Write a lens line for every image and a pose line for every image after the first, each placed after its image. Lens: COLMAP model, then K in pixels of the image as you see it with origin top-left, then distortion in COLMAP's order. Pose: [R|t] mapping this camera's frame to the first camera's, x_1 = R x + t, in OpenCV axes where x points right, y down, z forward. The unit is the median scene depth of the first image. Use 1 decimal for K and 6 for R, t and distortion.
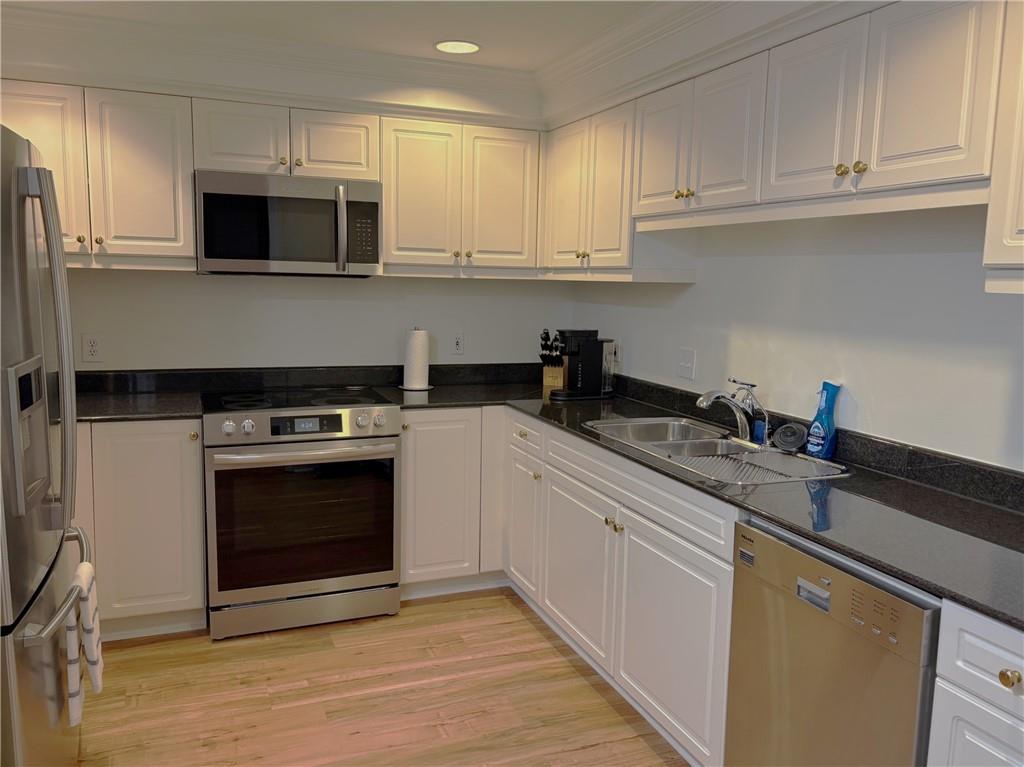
lens RADIAL K [[783.7, 0, 512.0], [0, 783.7, 383.5], [0, 0, 1]] dist [0.043243, -0.065220]
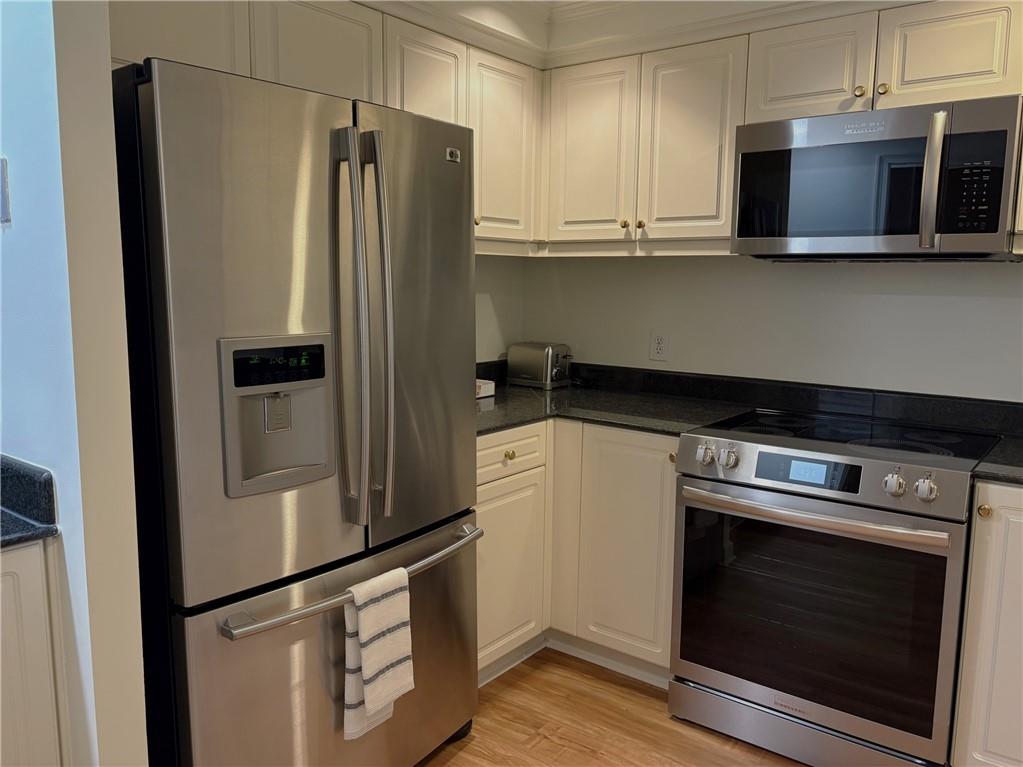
lens RADIAL K [[782.9, 0, 511.5], [0, 782.9, 383.5], [0, 0, 1]] dist [0.043243, -0.065220]
pose [[0.506524, 0.100713, -0.856324, 0.185320], [-0.113670, 0.992286, 0.049466, -0.028478], [0.854700, 0.072283, 0.514064, 0.423227]]
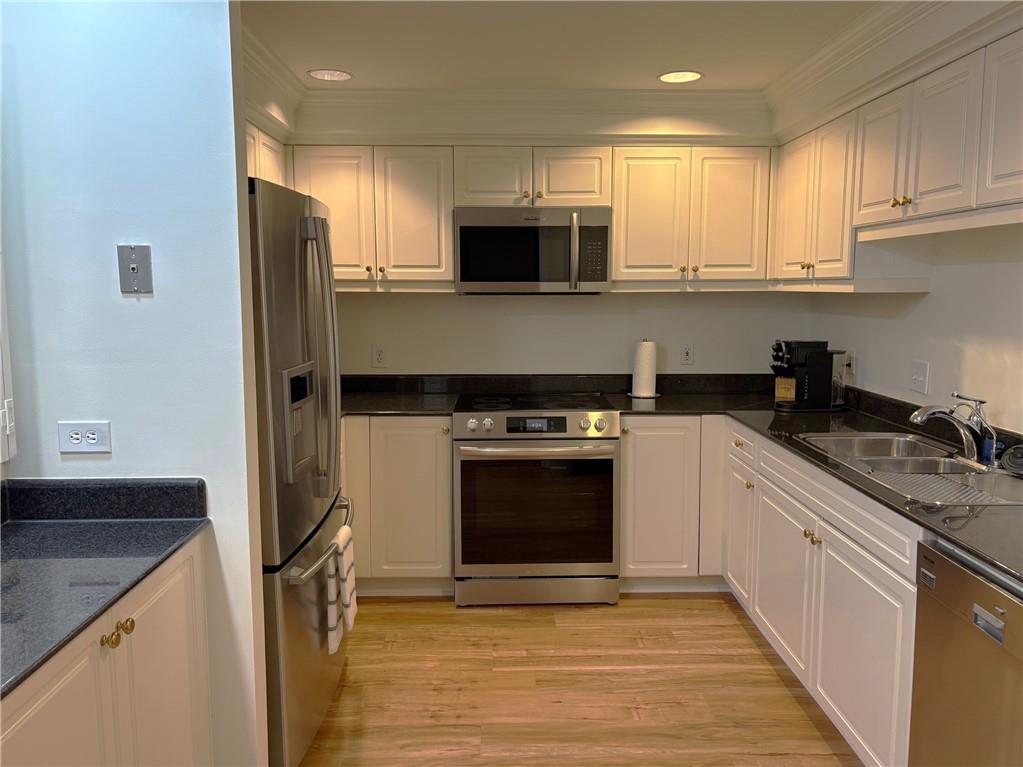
lens RADIAL K [[757.7, 0, 523.4], [0, 757.7, 375.1], [0, 0, 1]] dist [0.010469, 0.001363]
pose [[0.936513, 0.016146, -0.350260, 0.102301], [-0.023824, 0.999561, -0.017623, 0.000085], [0.349822, 0.024849, 0.936487, -0.030554]]
